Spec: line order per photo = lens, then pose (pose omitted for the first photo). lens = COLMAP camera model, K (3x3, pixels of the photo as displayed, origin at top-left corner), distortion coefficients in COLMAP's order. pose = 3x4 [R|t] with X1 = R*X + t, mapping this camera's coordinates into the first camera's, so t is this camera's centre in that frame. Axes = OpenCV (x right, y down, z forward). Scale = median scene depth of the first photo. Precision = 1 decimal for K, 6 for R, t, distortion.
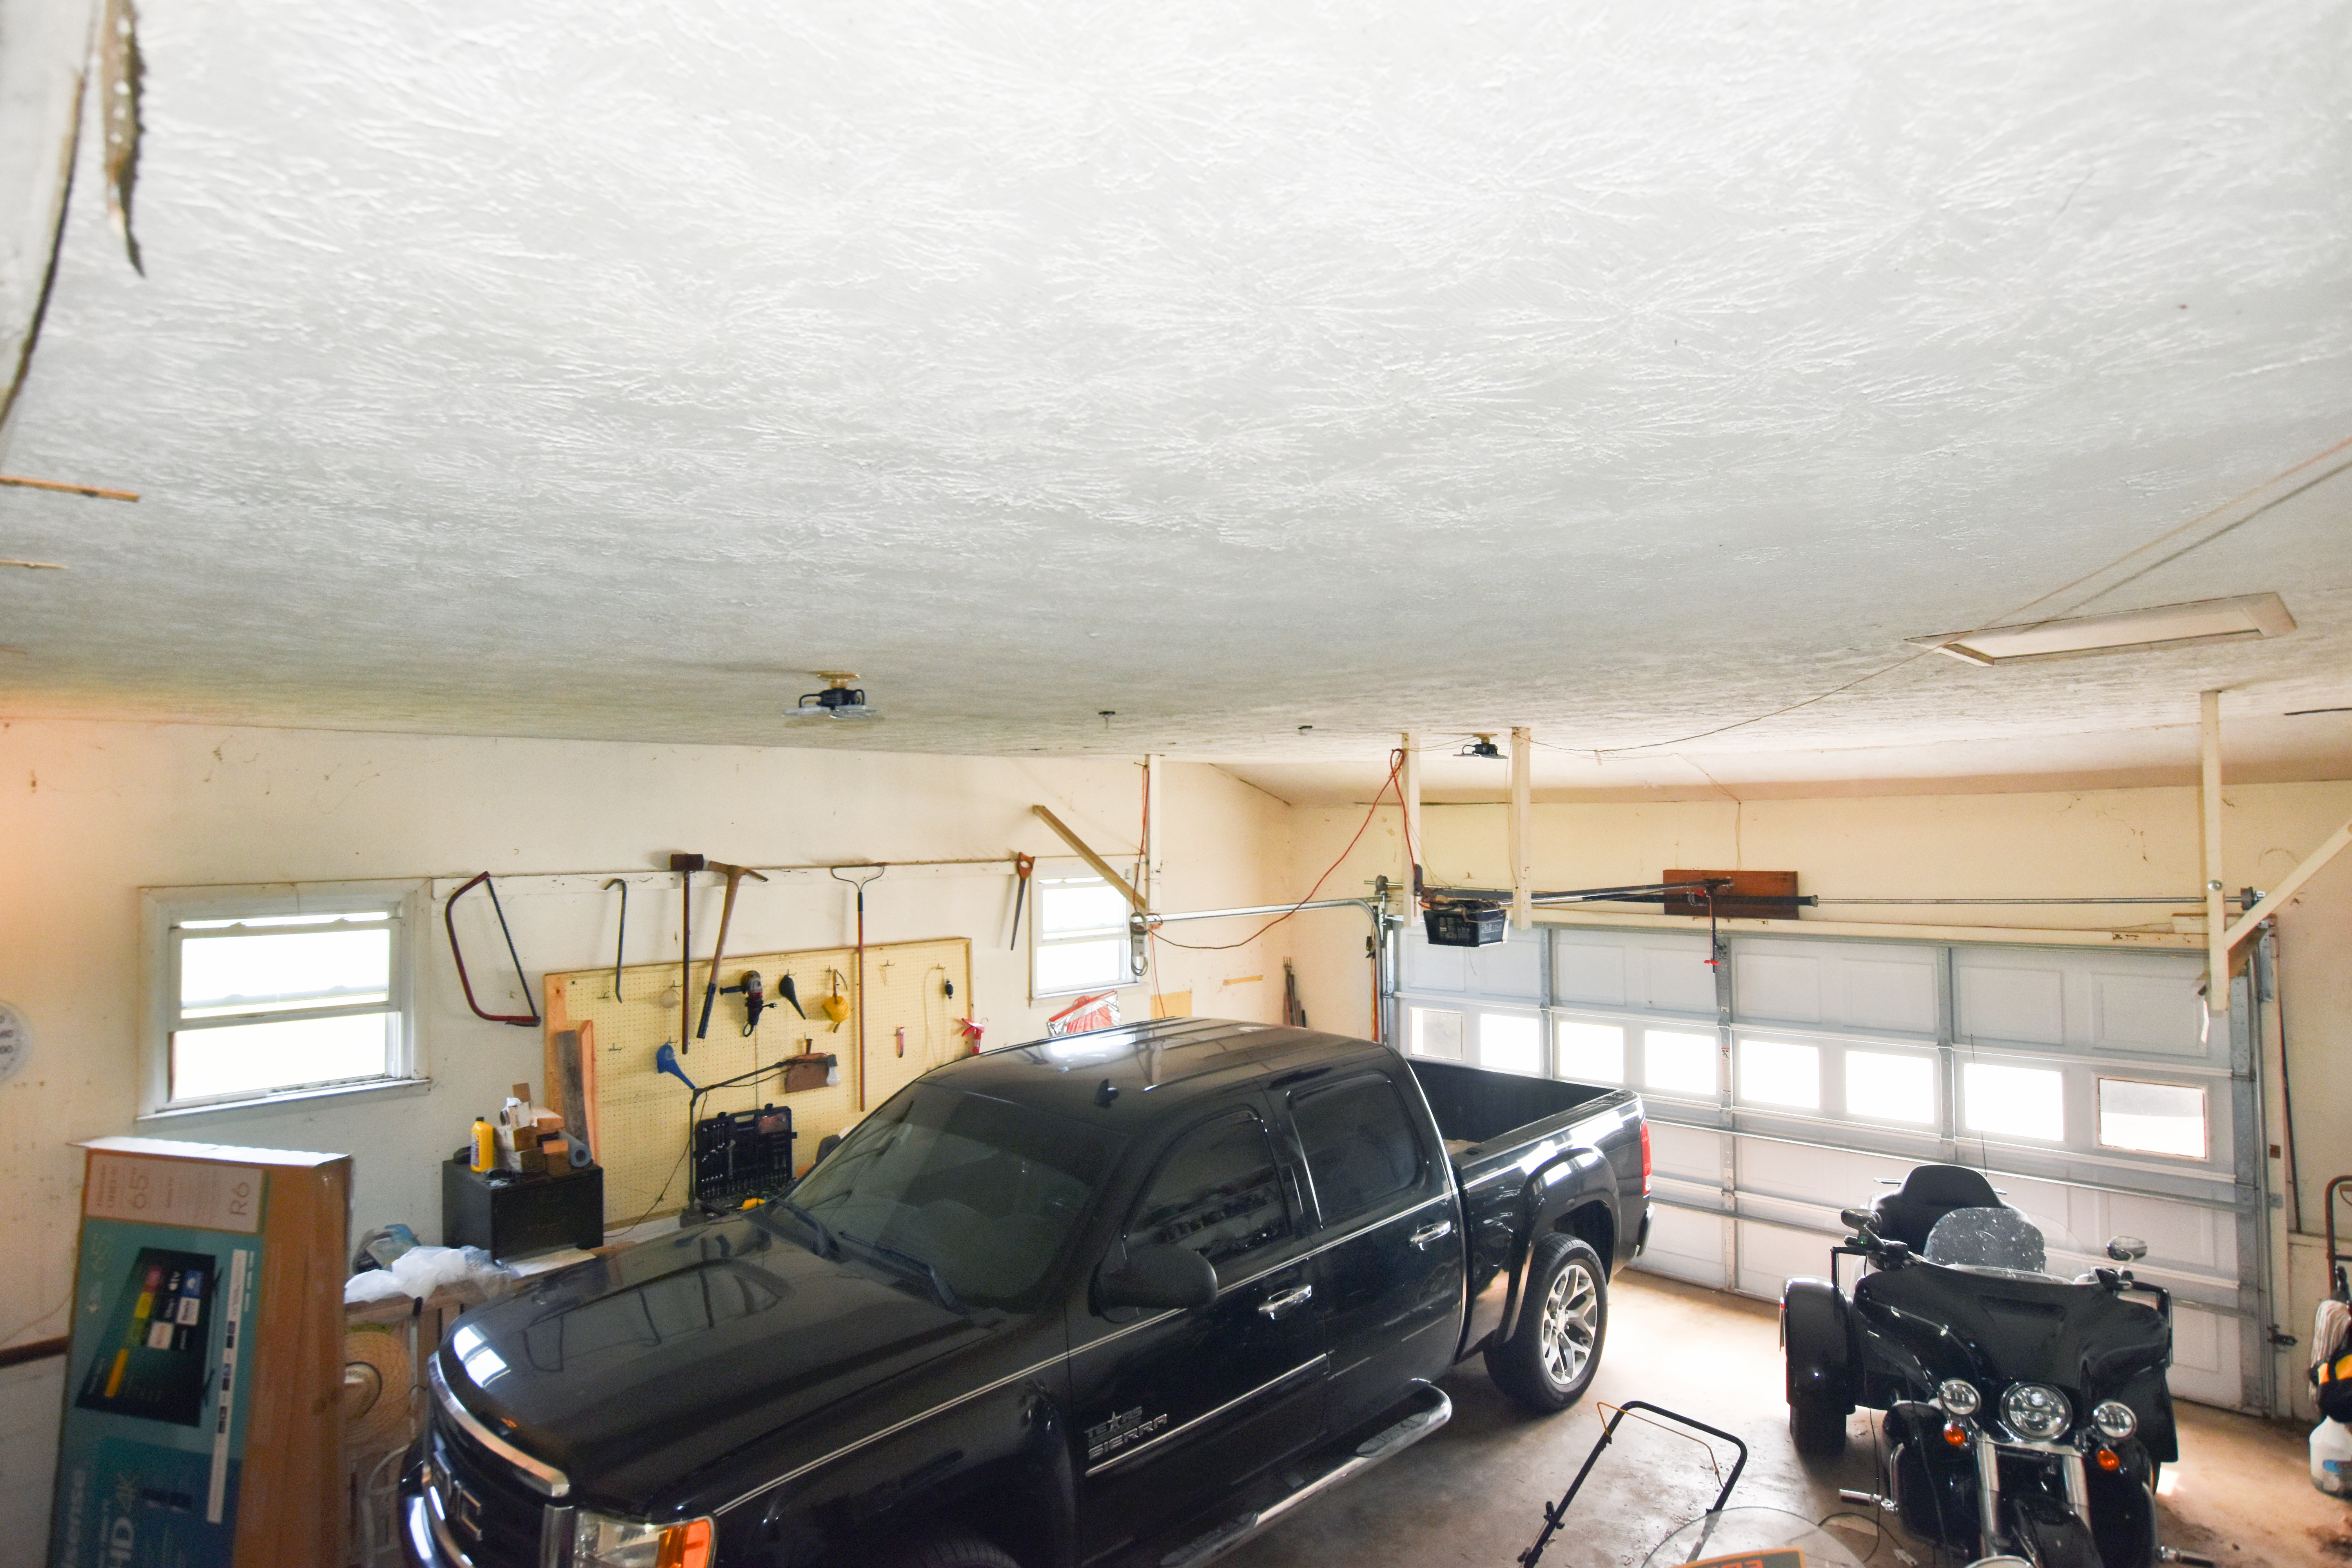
lens RADIAL K [[1273.7, 0, 1177.9], [0, 1273.7, 785.8], [0, 0, 1]] dist [-0.014602, 0.000958]
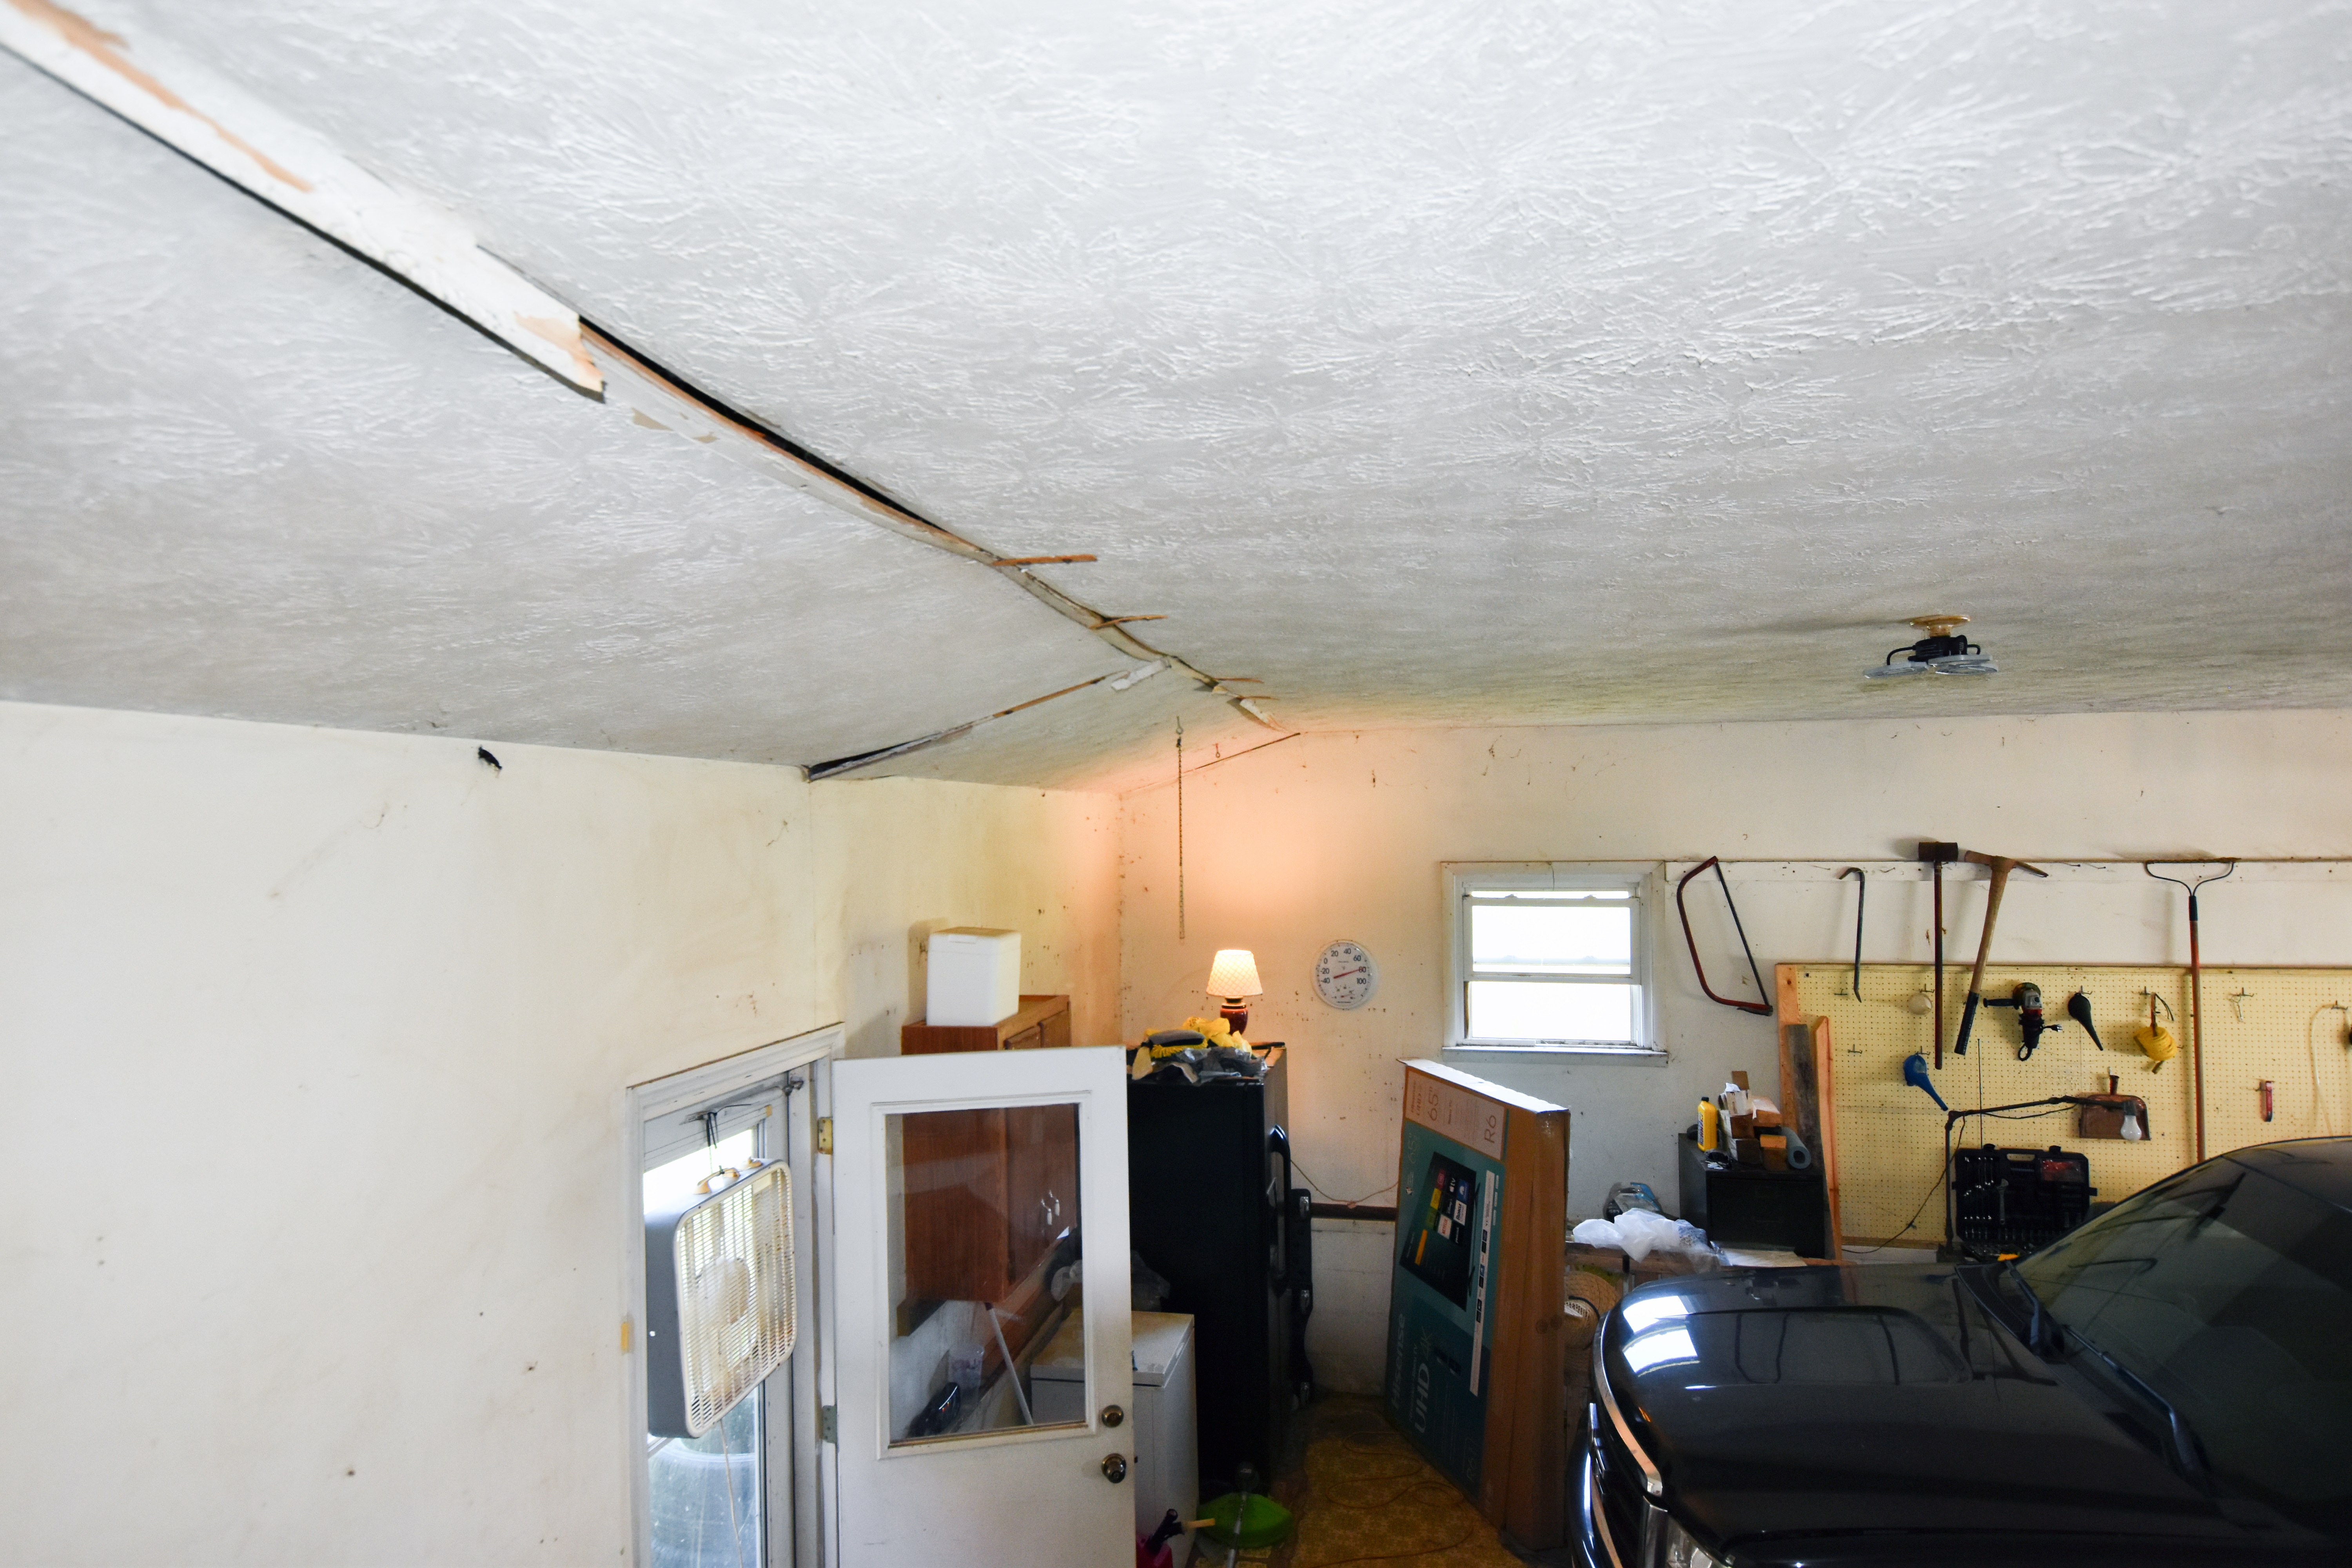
lens RADIAL K [[1273.7, 0, 1177.9], [0, 1273.7, 785.8], [0, 0, 1]] dist [-0.014602, 0.000958]
pose [[0.532882, -0.020627, -0.845938, 0.090865], [0.029834, 0.999539, -0.005579, 0.004394], [0.845663, -0.022265, 0.533252, 0.102741]]
